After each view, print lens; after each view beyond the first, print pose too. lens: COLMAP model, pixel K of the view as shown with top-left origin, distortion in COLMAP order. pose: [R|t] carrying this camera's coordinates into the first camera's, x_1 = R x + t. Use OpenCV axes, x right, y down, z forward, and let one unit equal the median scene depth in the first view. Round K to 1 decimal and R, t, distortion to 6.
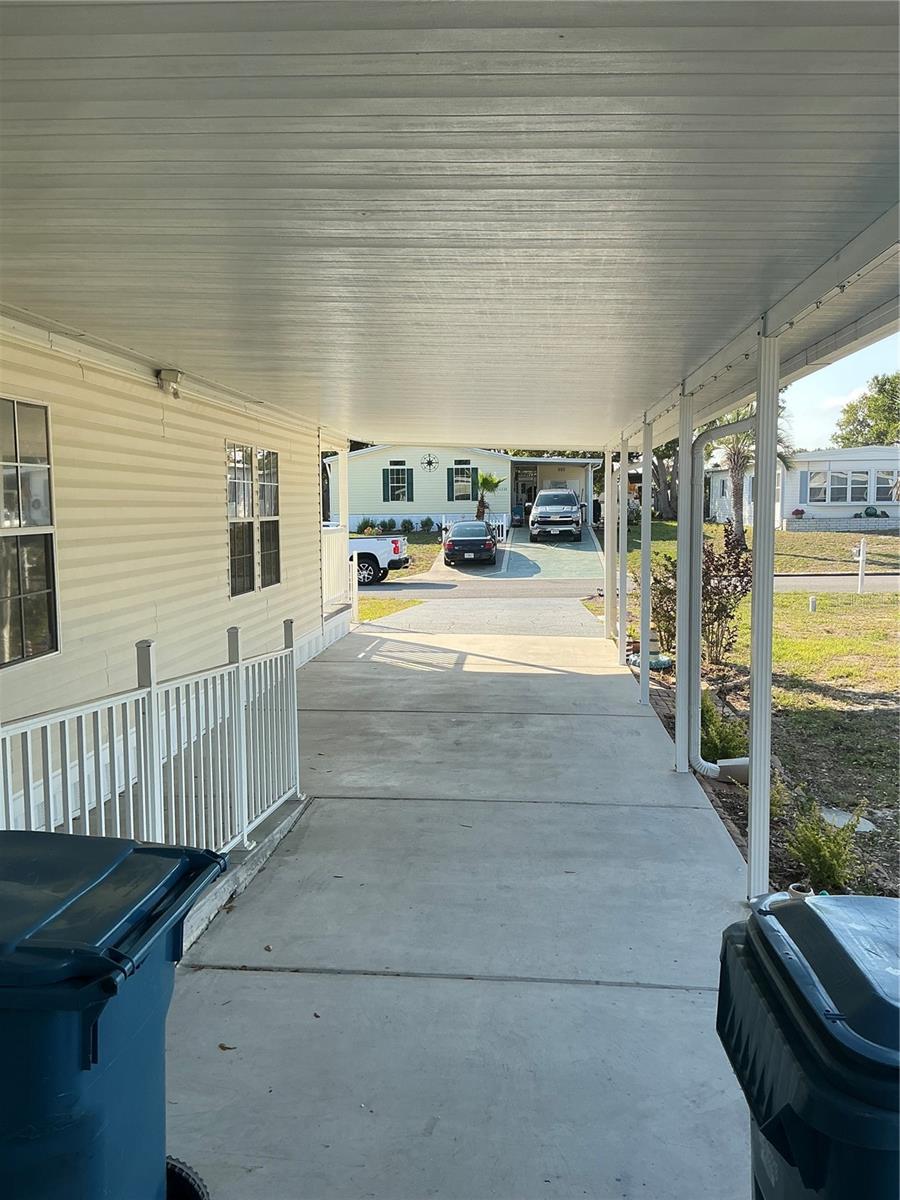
lens RADIAL K [[999.6, 0, 453.1], [0, 999.6, 599.0], [0, 0, 1]] dist [0.087694, -0.171353]
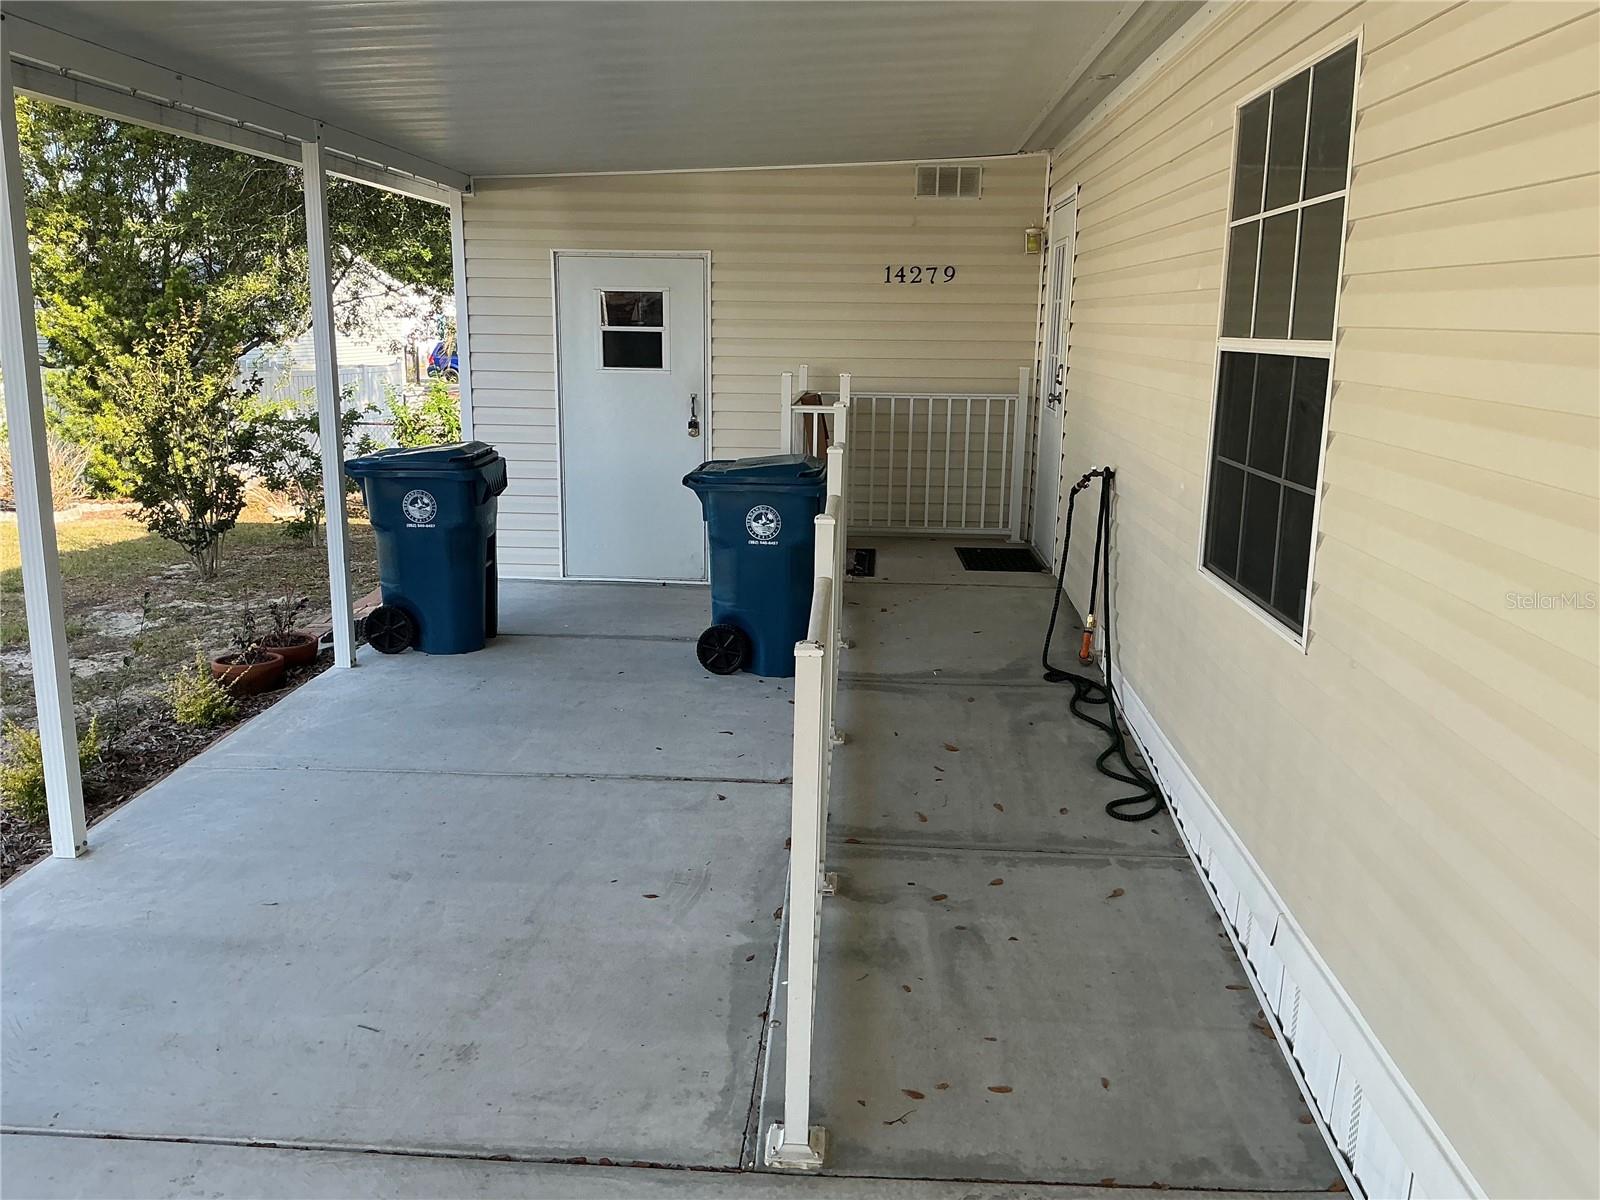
lens RADIAL K [[1332.8, 0, 798.2], [0, 1332.8, 602.6], [0, 0, 1]] dist [0.087694, -0.171353]
pose [[-0.999527, -0.013473, -0.027628, -0.196314], [-0.021015, 0.955467, 0.294350, -0.162379], [0.022431, 0.294792, -0.955298, 1.906736]]
